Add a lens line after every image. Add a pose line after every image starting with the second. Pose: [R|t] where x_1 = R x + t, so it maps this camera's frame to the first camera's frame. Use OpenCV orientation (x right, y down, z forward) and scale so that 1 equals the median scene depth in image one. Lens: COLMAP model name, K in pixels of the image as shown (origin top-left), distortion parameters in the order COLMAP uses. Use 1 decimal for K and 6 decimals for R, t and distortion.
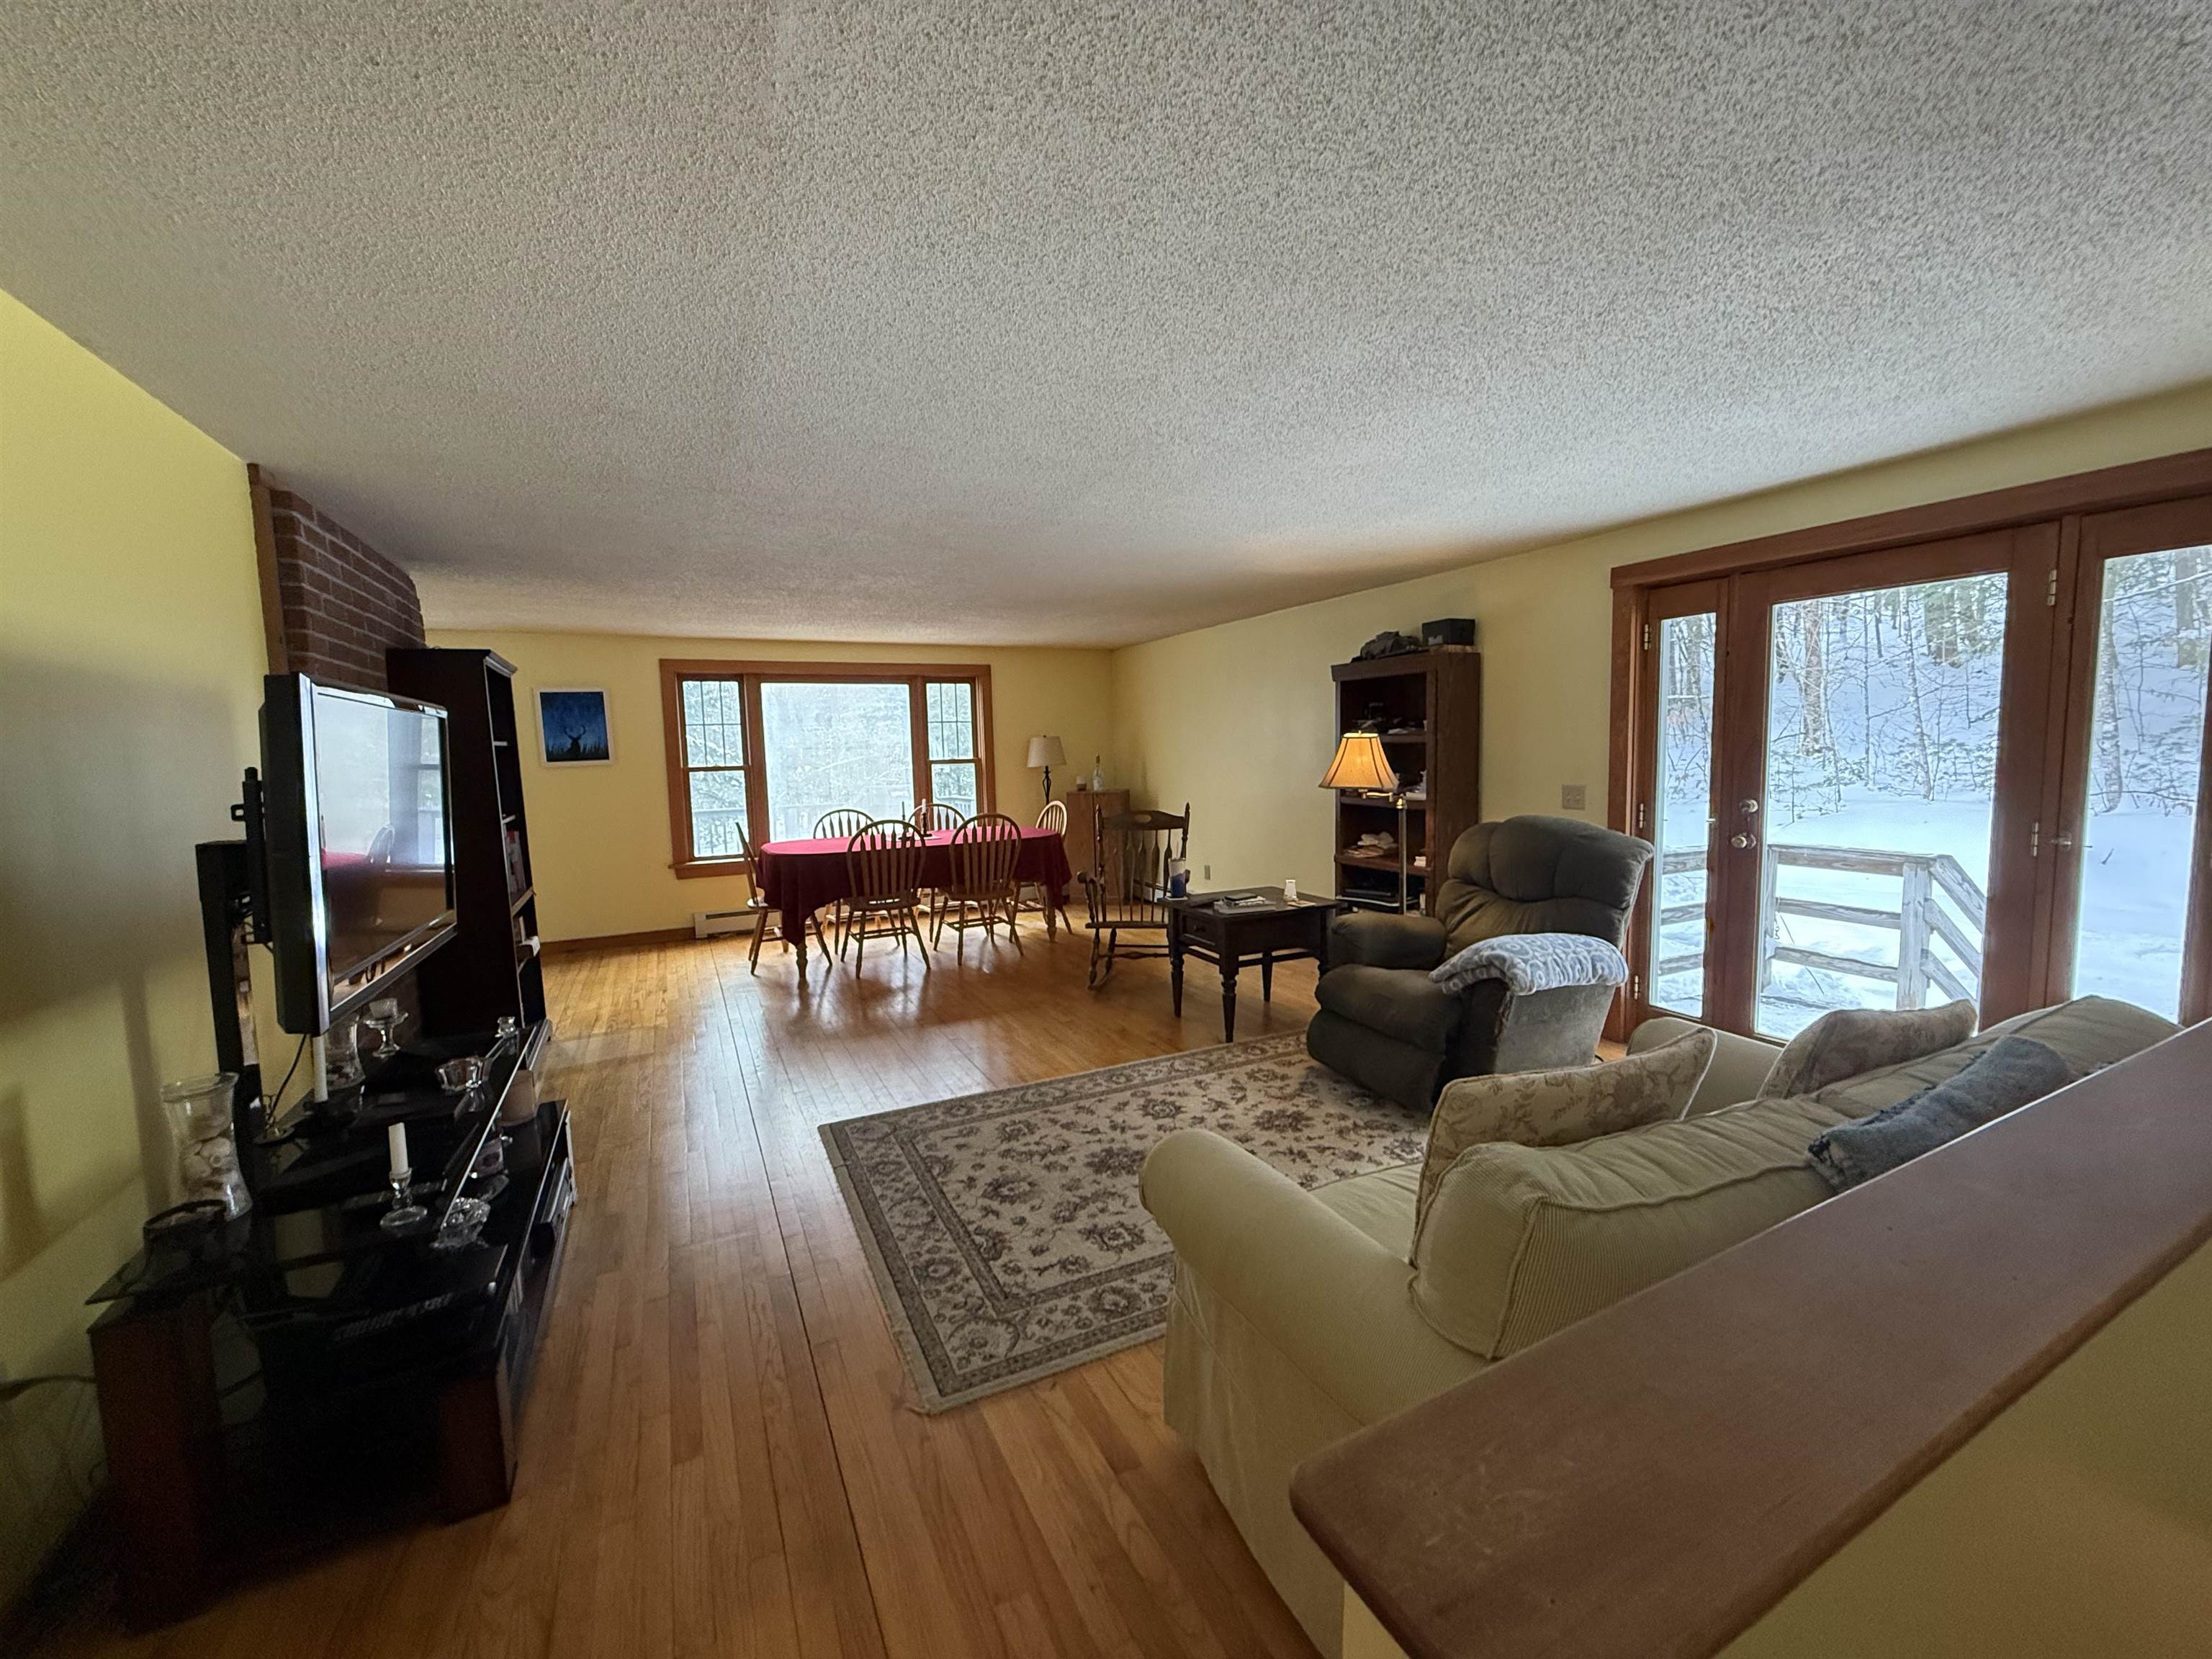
lens RADIAL K [[872.4, 0, 1100.2], [0, 872.4, 829.3], [0, 0, 1]] dist [-0.002217, 0.000083]
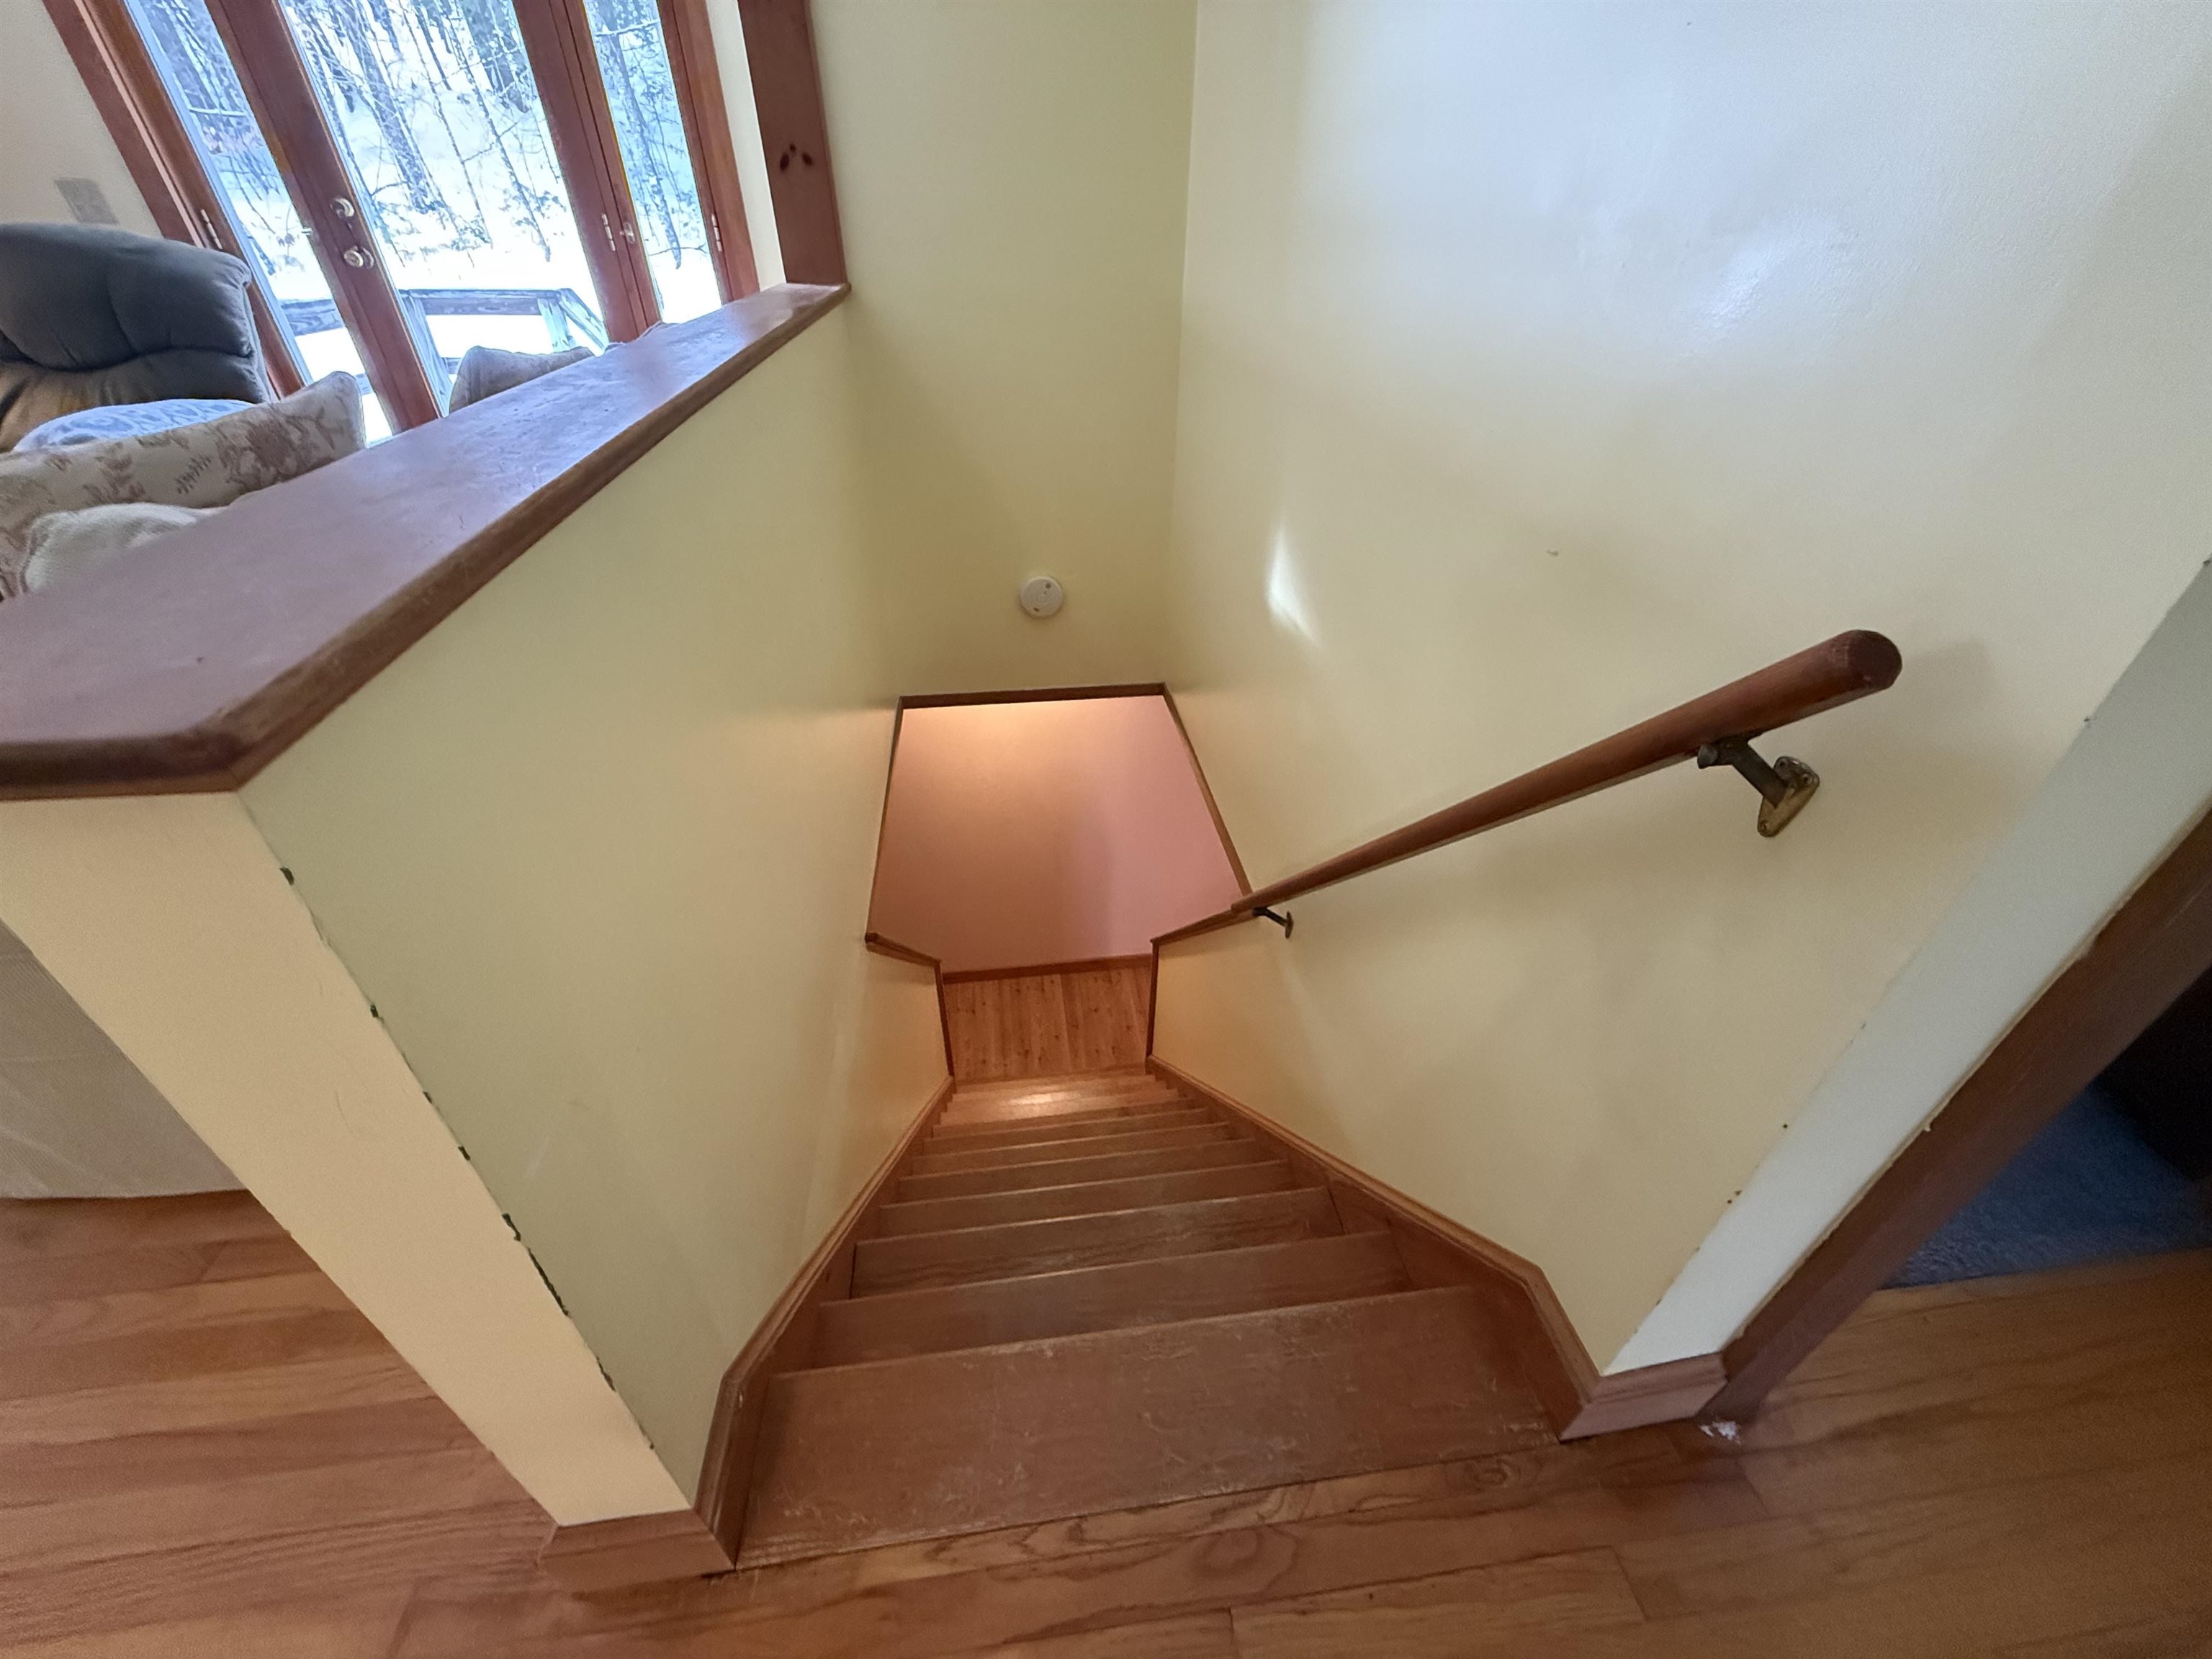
lens RADIAL K [[872.4, 0, 1106.4], [0, 872.4, 831.4], [0, 0, 1]] dist [-0.002217, 0.000083]
pose [[0.316963, -0.527714, 0.788069, 0.005040], [0.065458, 0.841103, 0.536900, 0.070373], [-0.946176, -0.118592, 0.301142, -0.011220]]
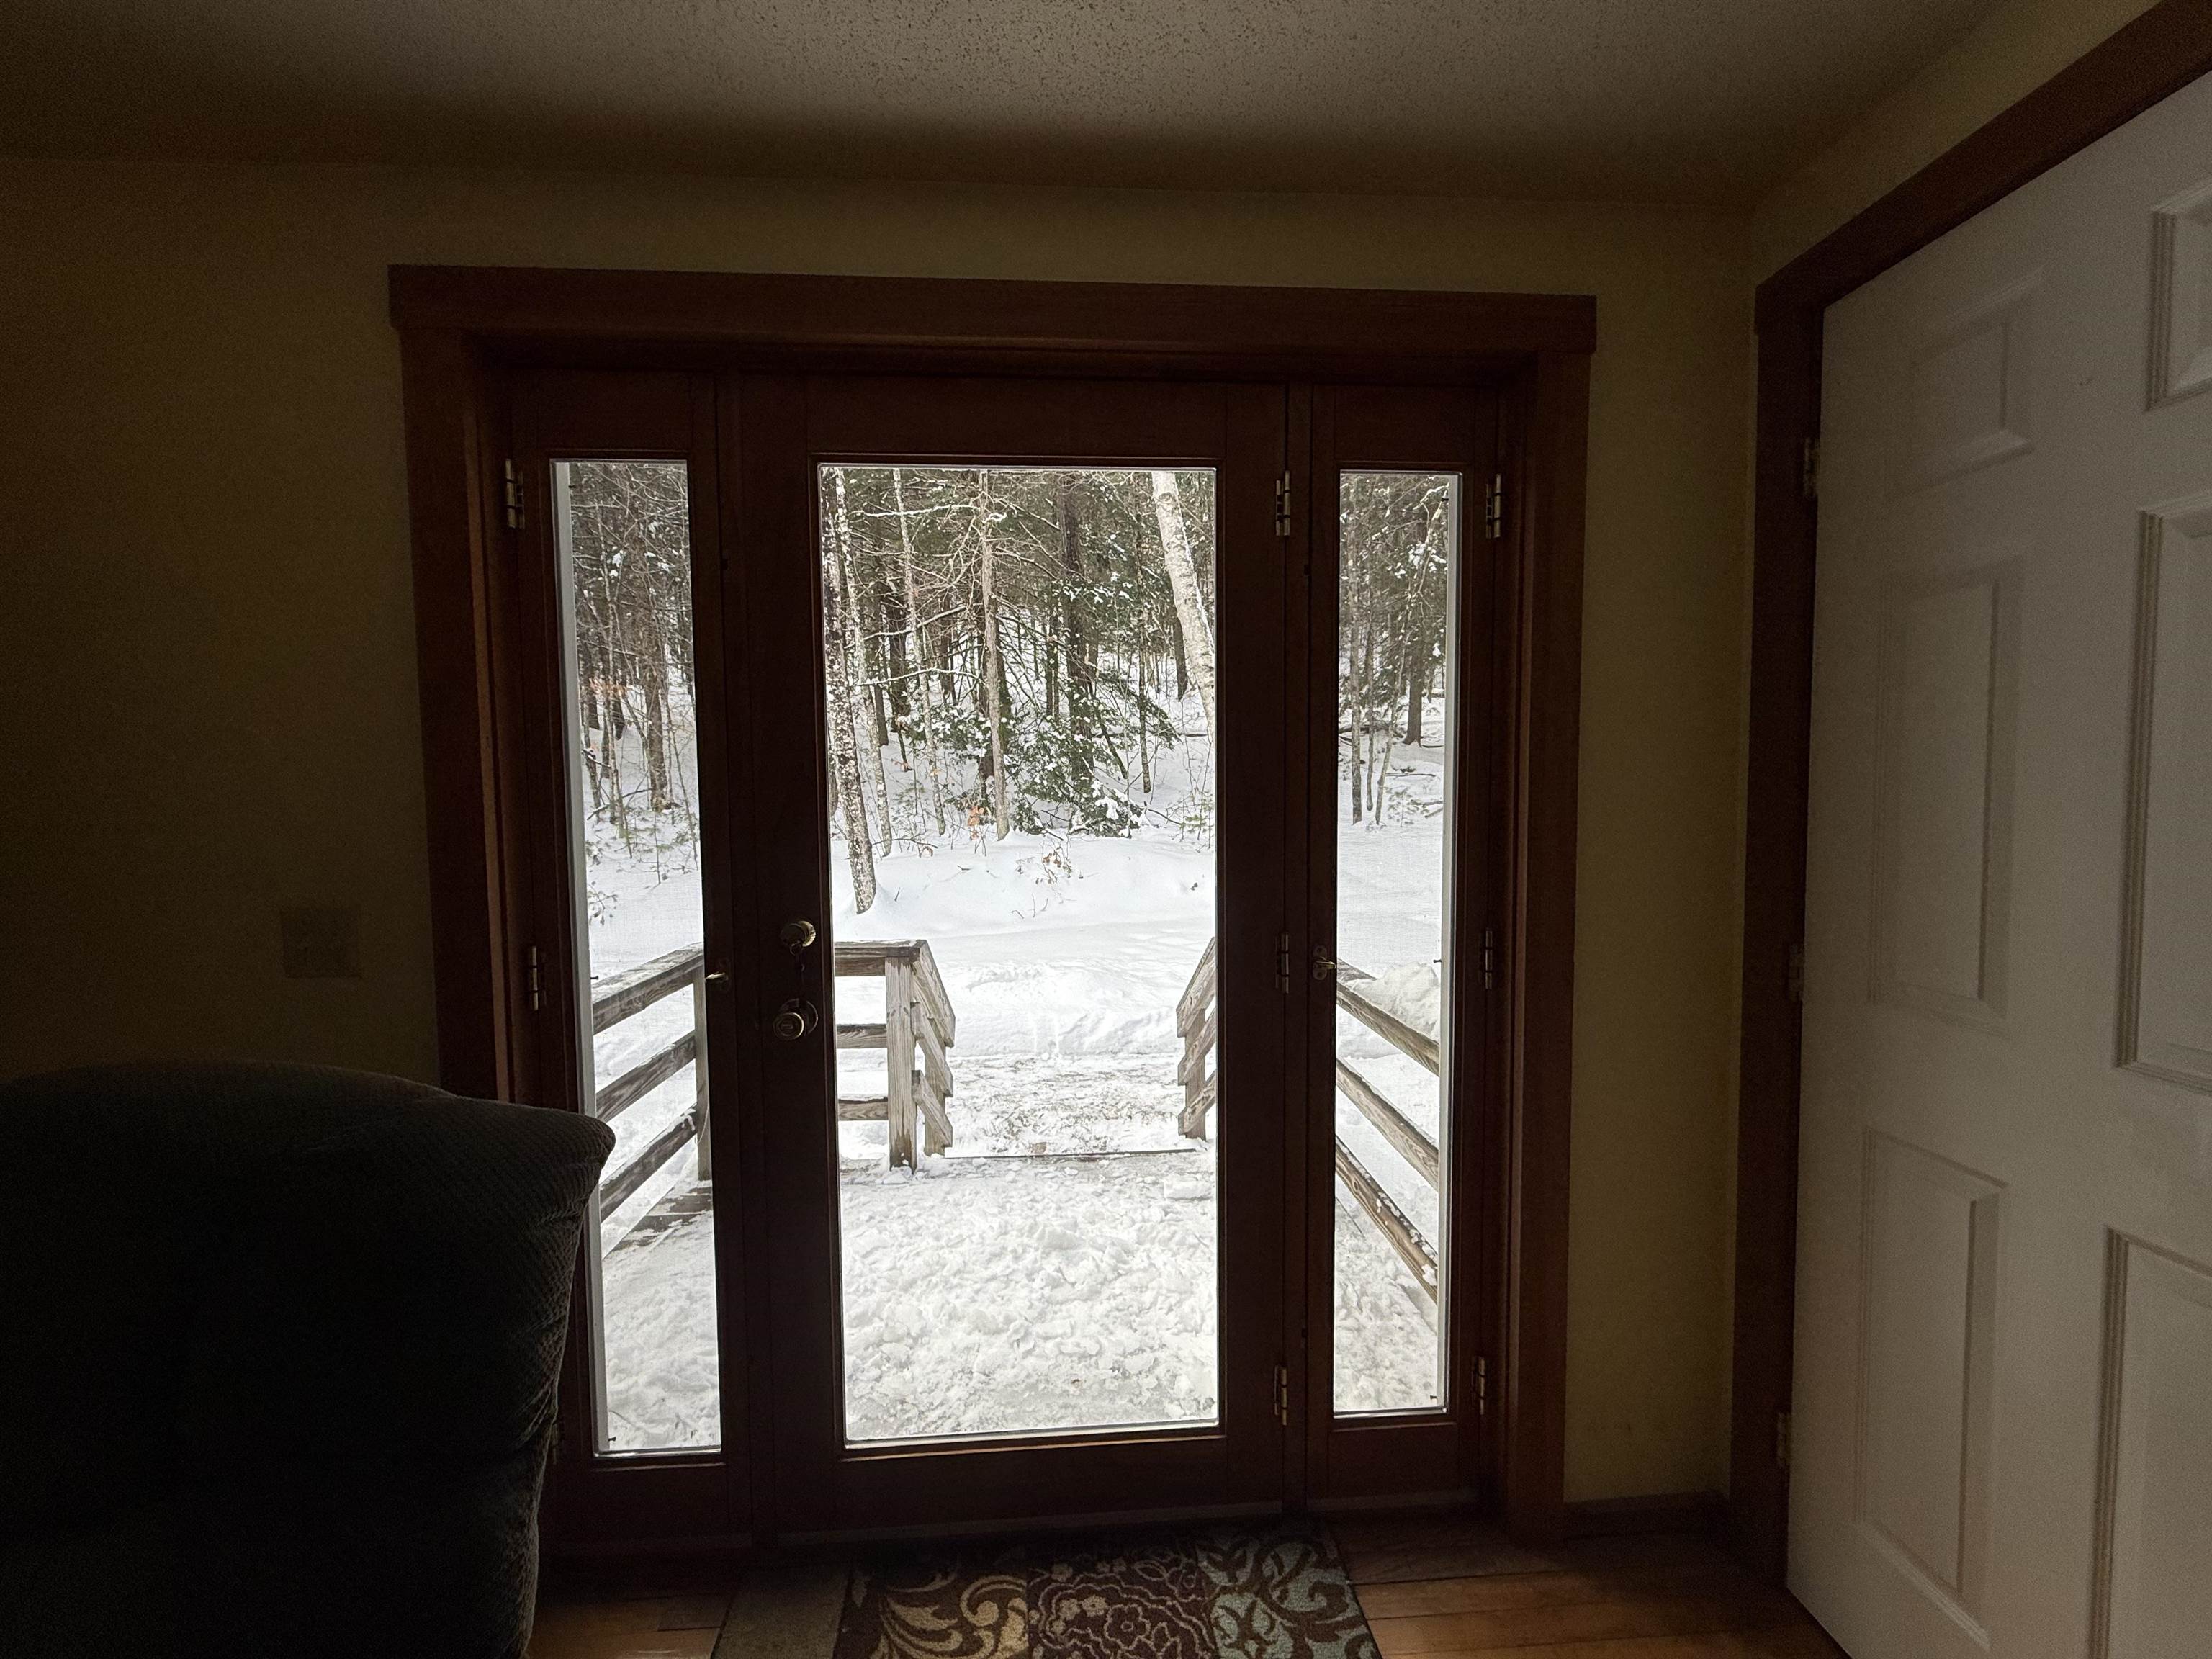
lens RADIAL K [[872.4, 0, 1102.1], [0, 872.4, 829.8], [0, 0, 1]] dist [-0.002217, 0.000083]
pose [[0.386599, -0.025234, 0.921903, 0.385539], [0.083454, 0.996482, -0.007721, -0.056789], [-0.918464, 0.079922, 0.387344, 0.648623]]
